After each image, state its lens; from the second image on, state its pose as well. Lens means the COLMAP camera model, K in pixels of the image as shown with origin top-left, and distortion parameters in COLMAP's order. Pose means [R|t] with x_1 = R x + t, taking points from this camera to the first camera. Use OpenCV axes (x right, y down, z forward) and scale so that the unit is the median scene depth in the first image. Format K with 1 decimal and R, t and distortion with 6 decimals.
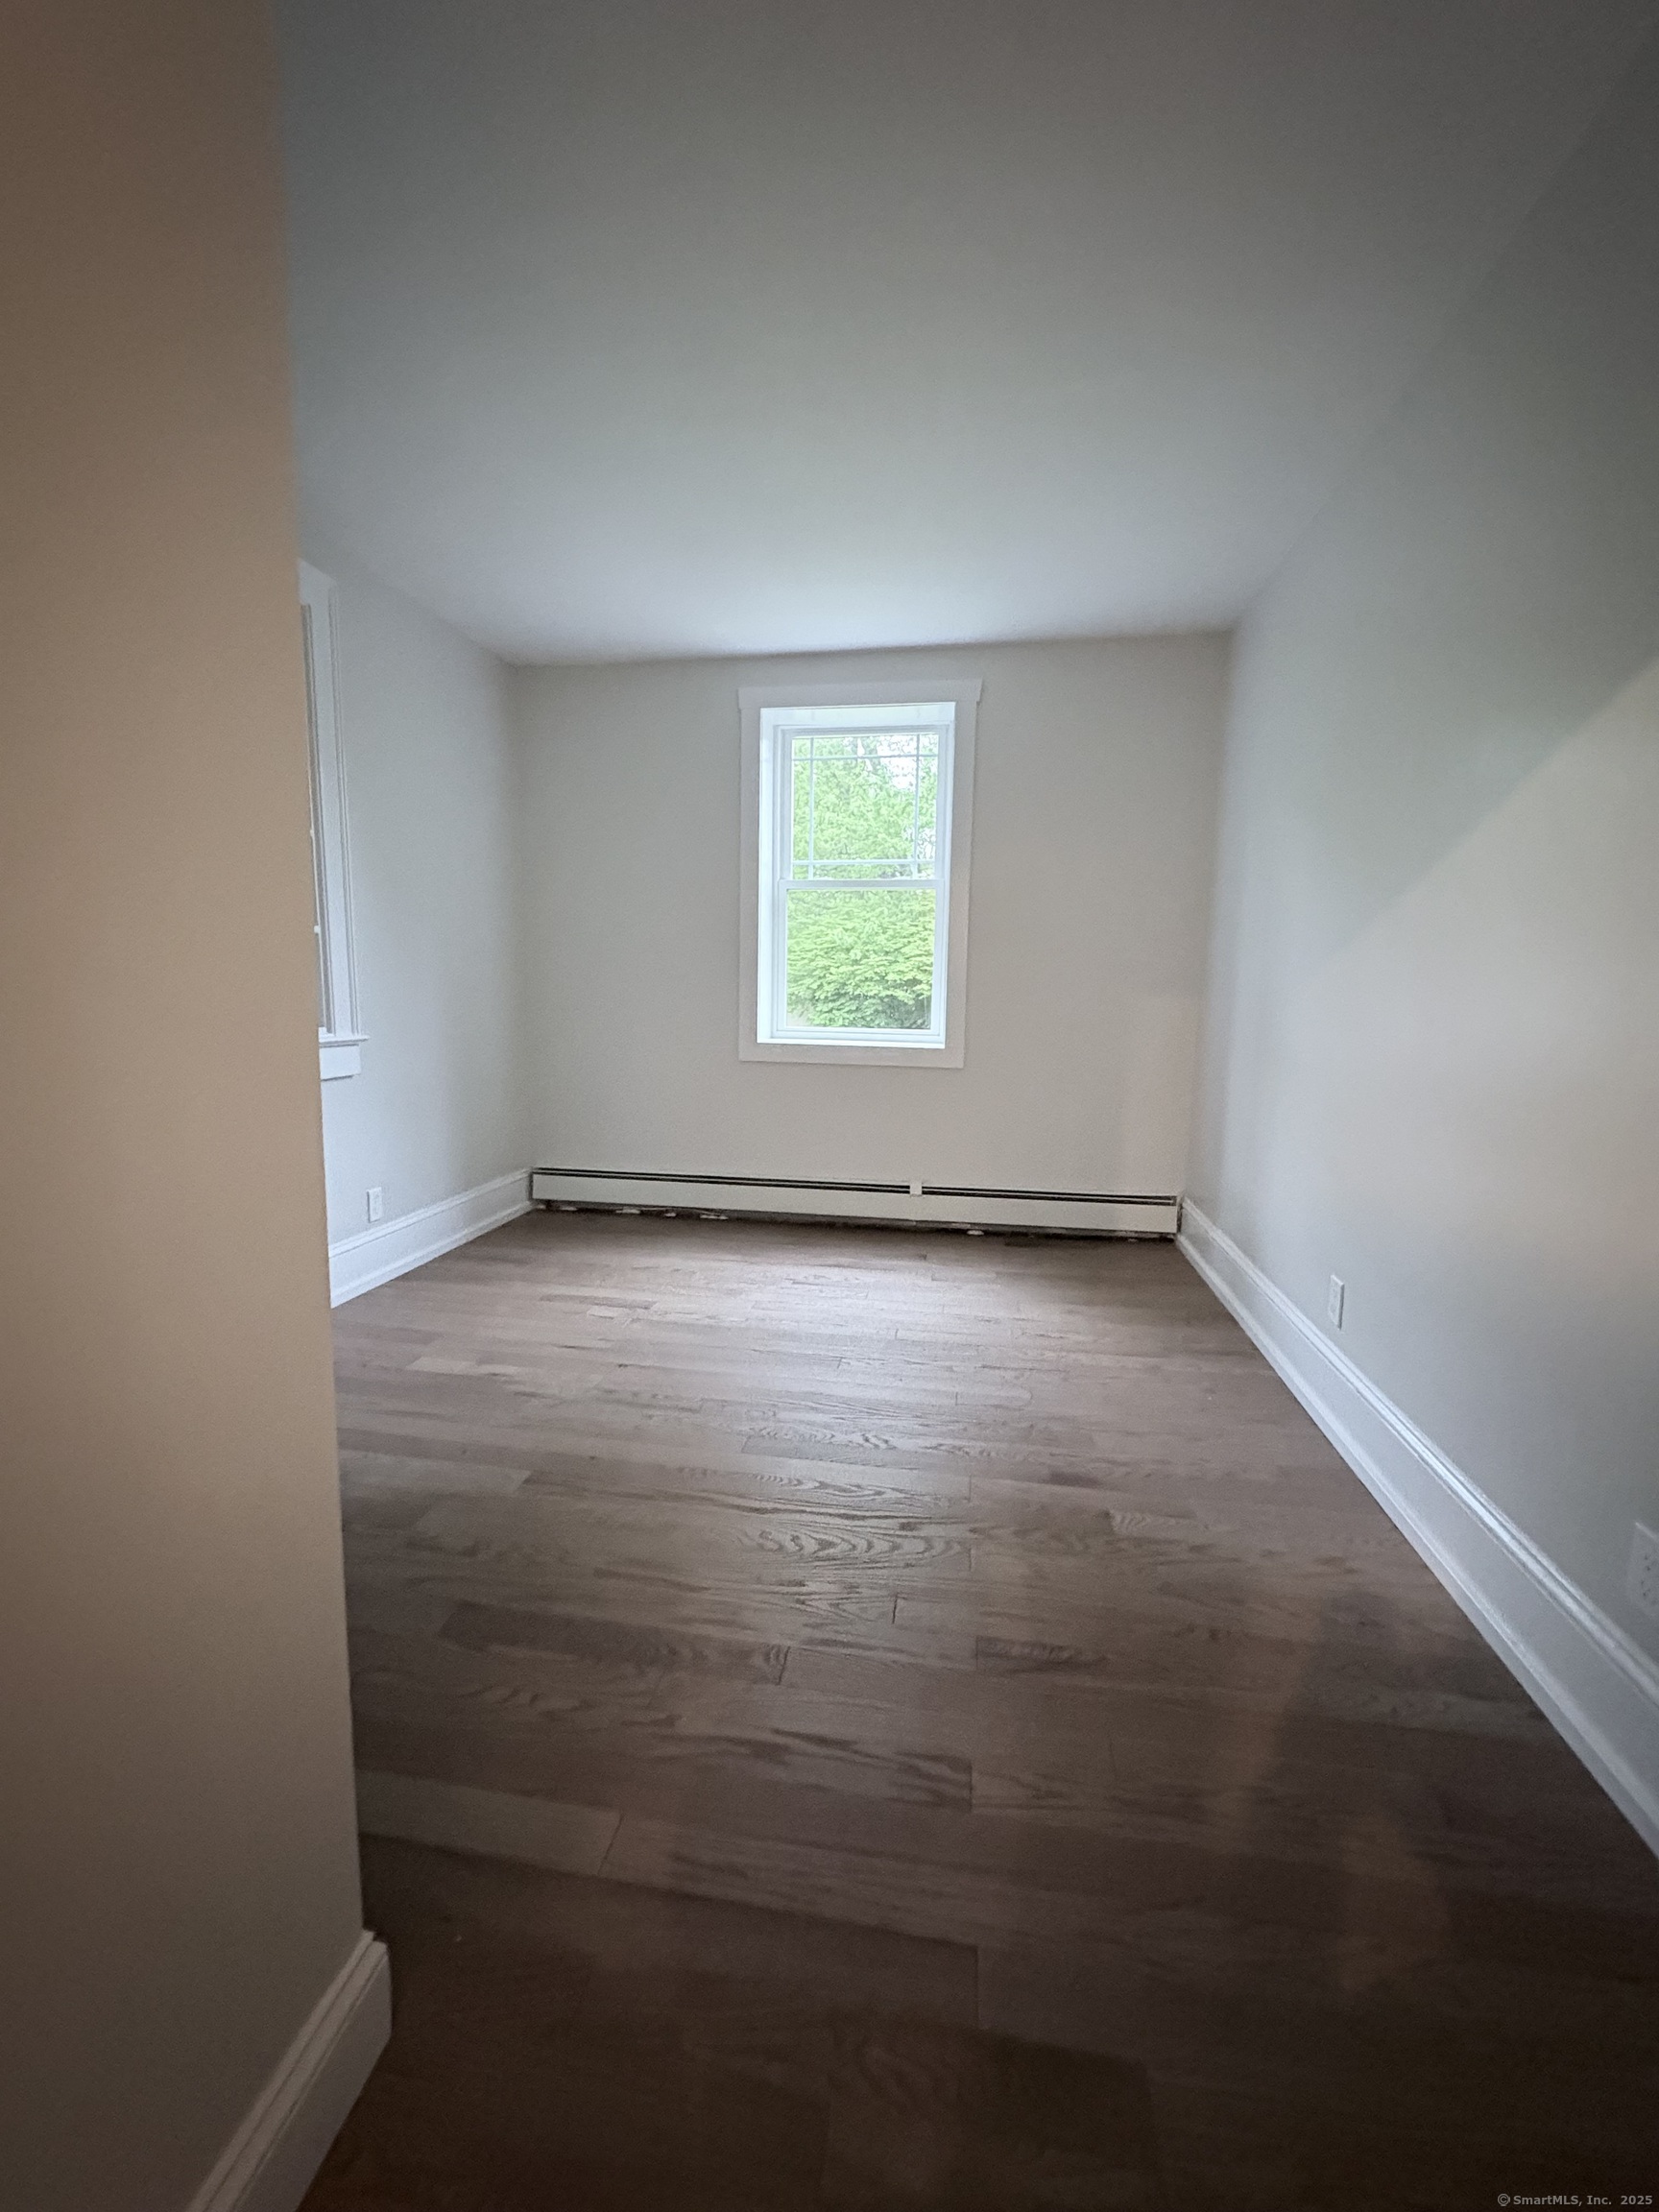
lens RADIAL K [[871.3, 0, 834.5], [0, 871.3, 1107.4], [0, 0, 1]] dist [-0.001618, 0.000137]
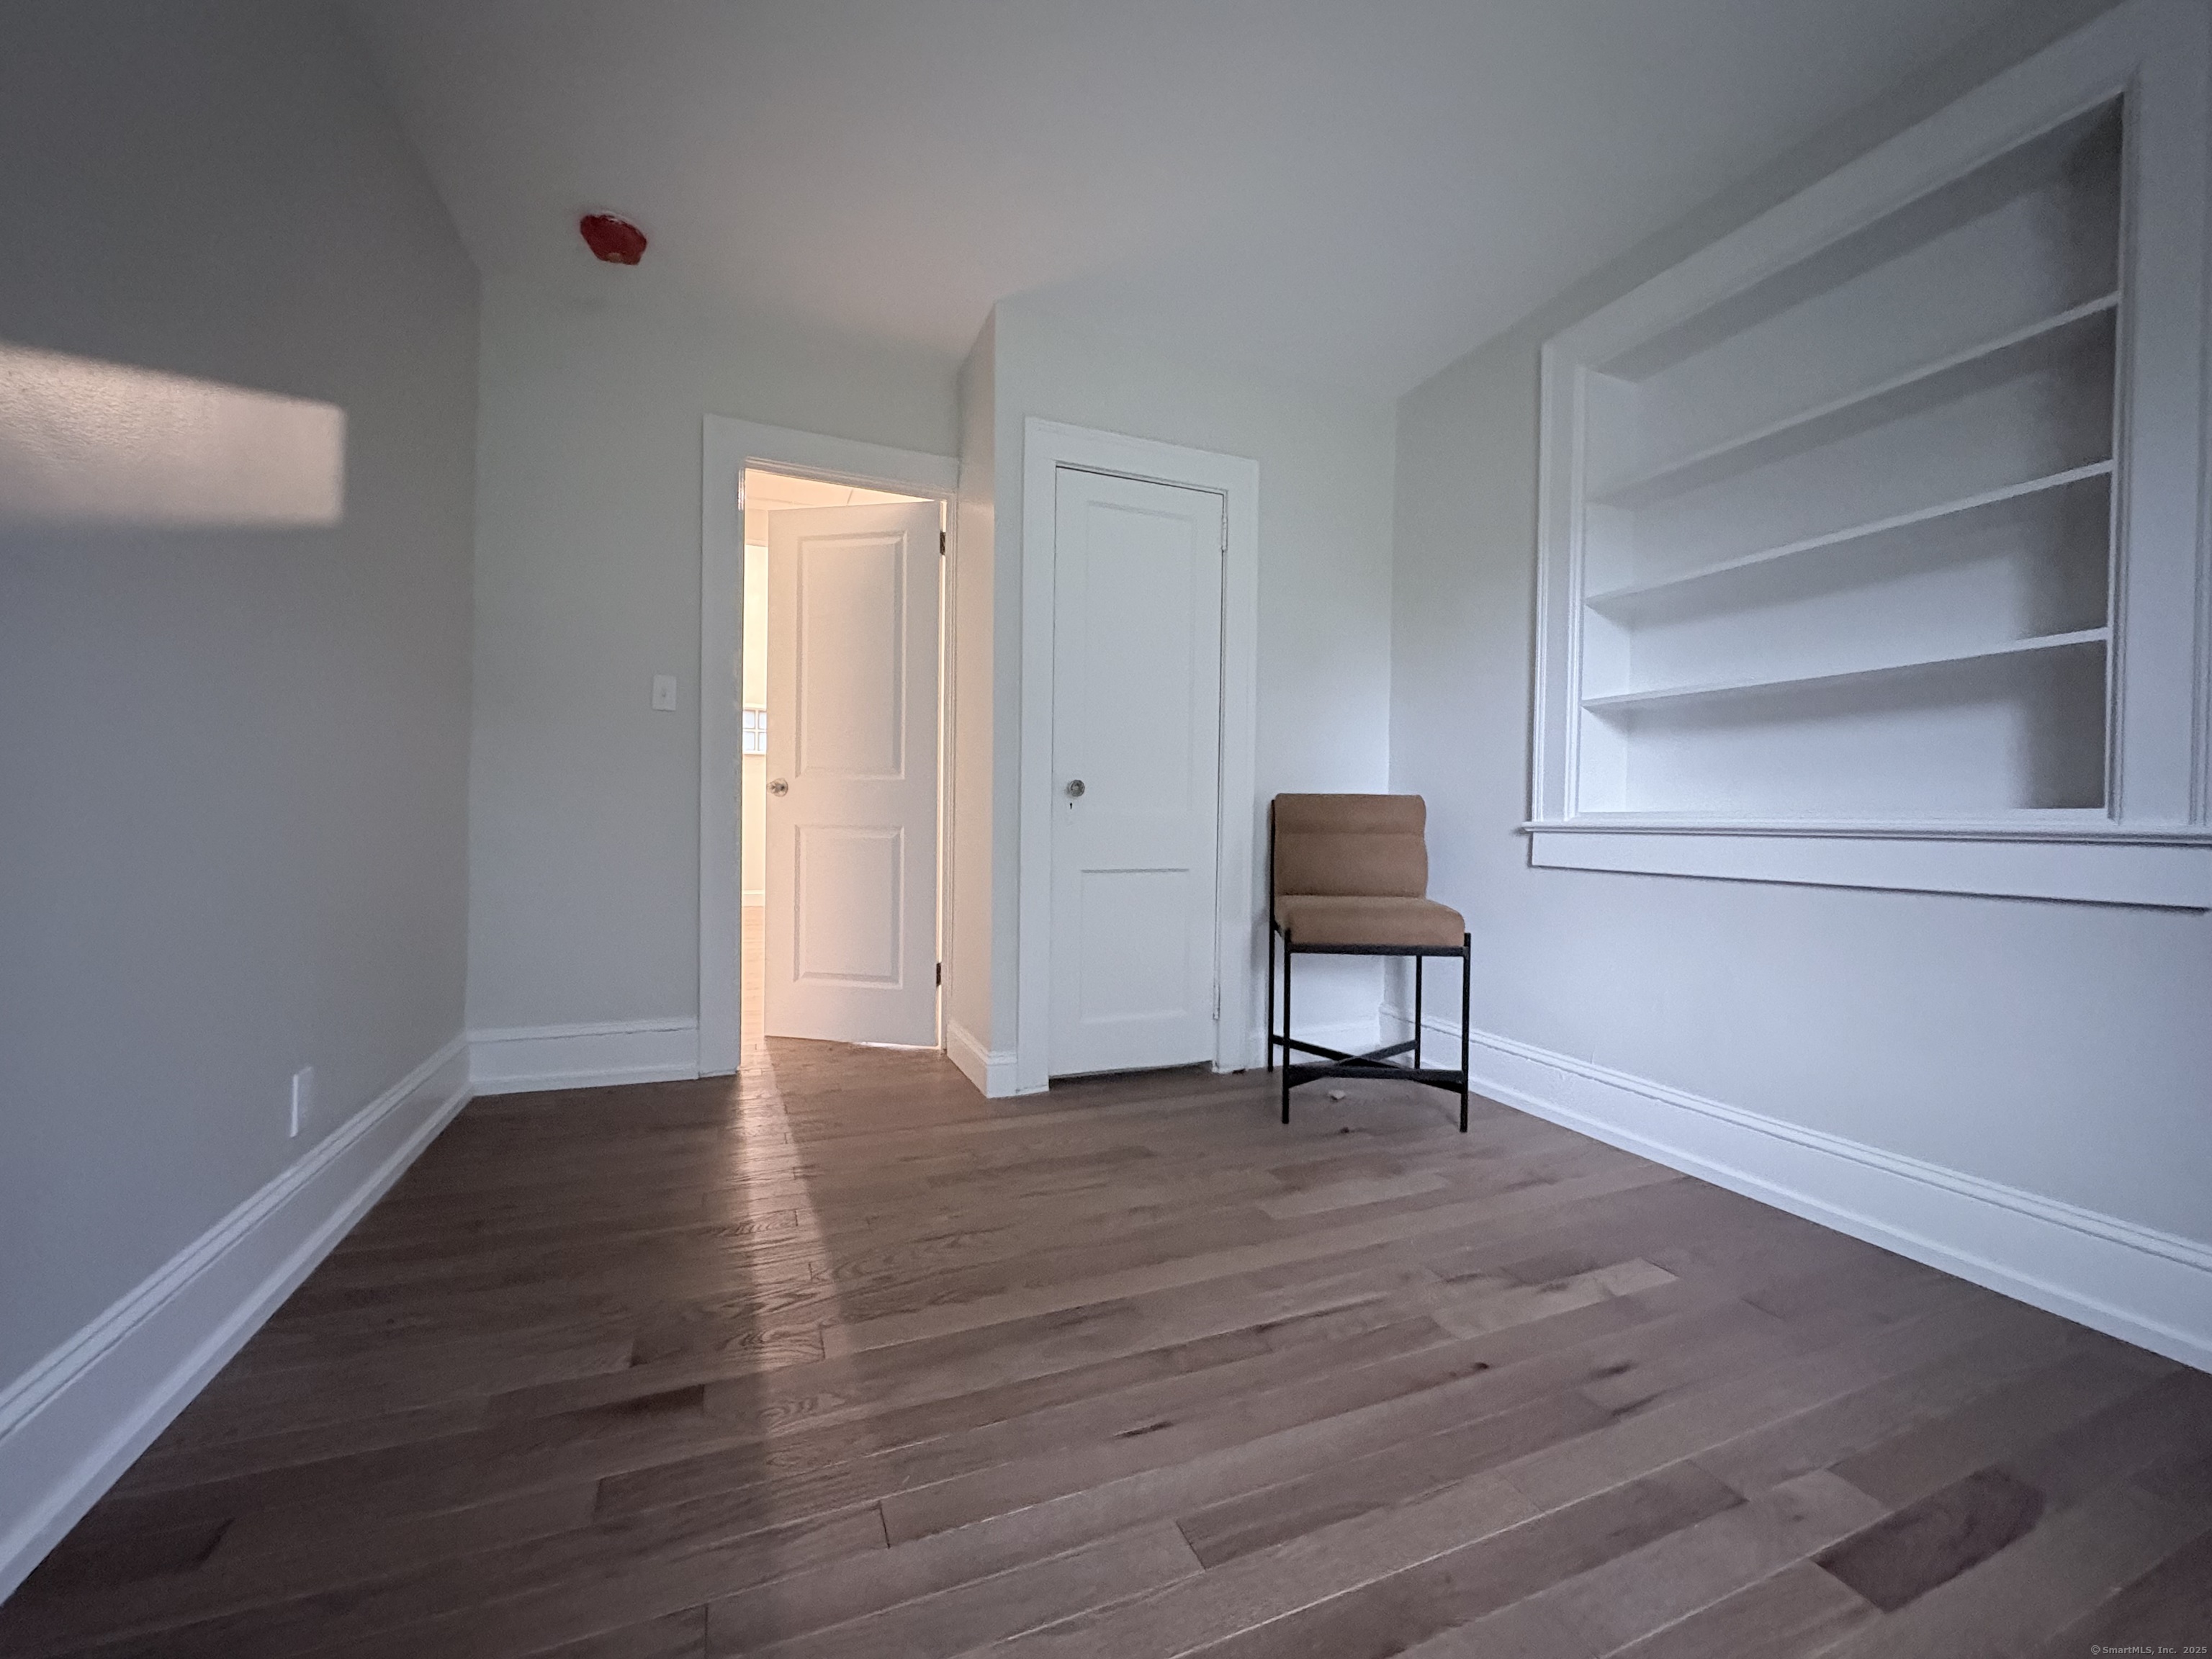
lens RADIAL K [[871.3, 0, 1116.0], [0, 871.3, 827.6], [0, 0, 1]] dist [-0.001618, 0.000137]
pose [[-0.855446, -0.028011, -0.517134, 0.345862], [-0.099579, 0.988800, 0.111165, -0.118743], [0.508228, 0.146592, -0.848655, 1.740689]]
